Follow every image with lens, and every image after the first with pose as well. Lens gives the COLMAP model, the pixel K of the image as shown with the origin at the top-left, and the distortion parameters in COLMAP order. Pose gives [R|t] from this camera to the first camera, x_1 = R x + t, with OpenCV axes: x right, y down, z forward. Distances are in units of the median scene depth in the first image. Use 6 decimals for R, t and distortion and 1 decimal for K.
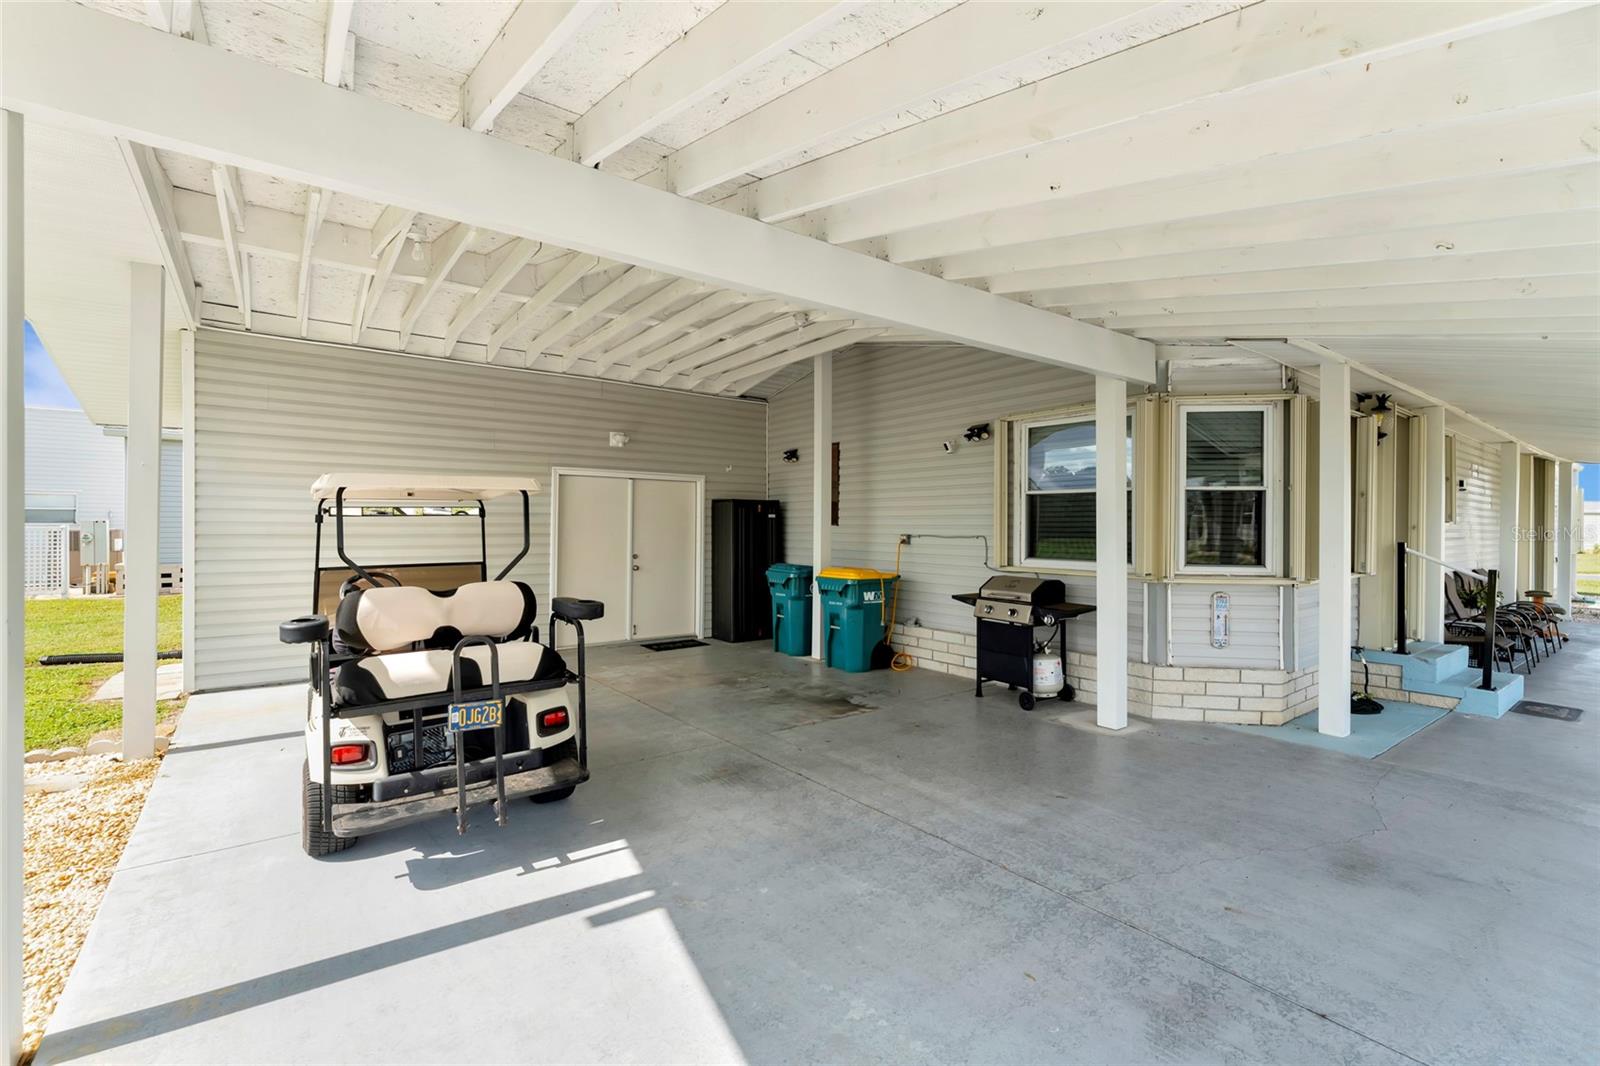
lens RADIAL K [[699.2, 0, 800.0], [0, 699.2, 533.0], [0, 0, 1]] dist [-0.001464, -0.000102]
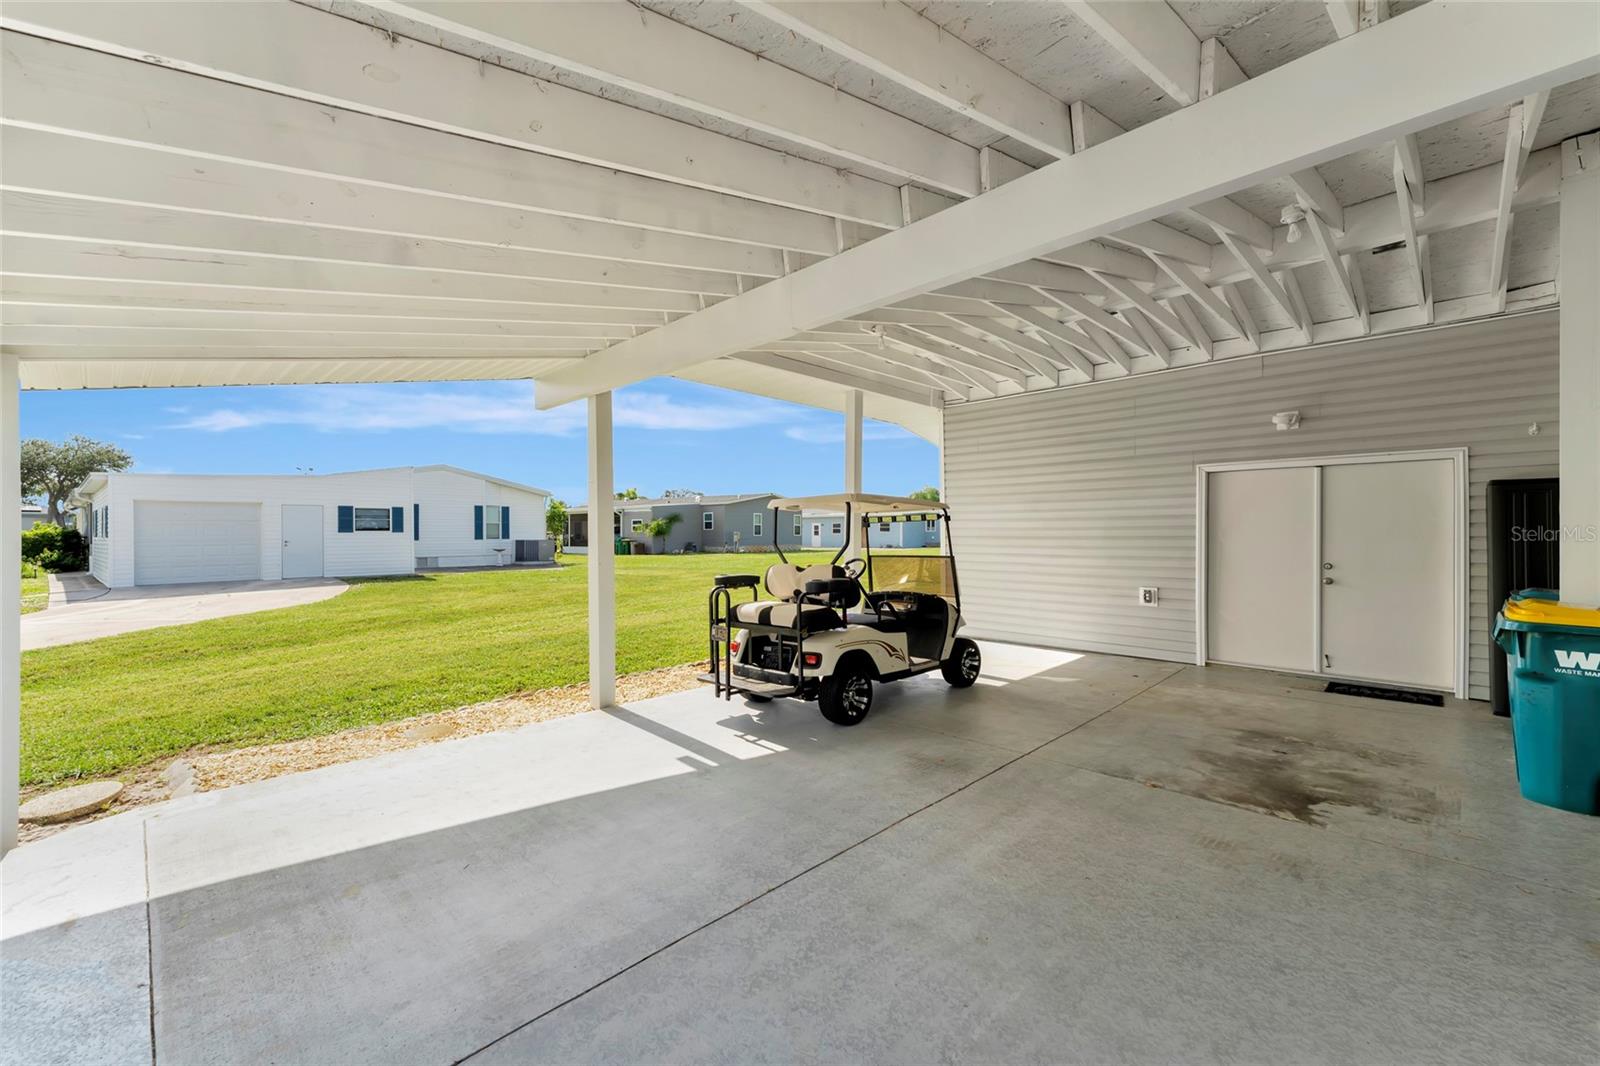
lens RADIAL K [[652.4, 0, 800.0], [0, 652.4, 533.0], [0, 0, 1]] dist [0.014281, -0.000017]
pose [[0.140597, -0.007775, -0.990036, 0.839281], [-0.004724, 0.999953, -0.008524, 0.012431], [0.990056, 0.005875, 0.140554, 0.666241]]
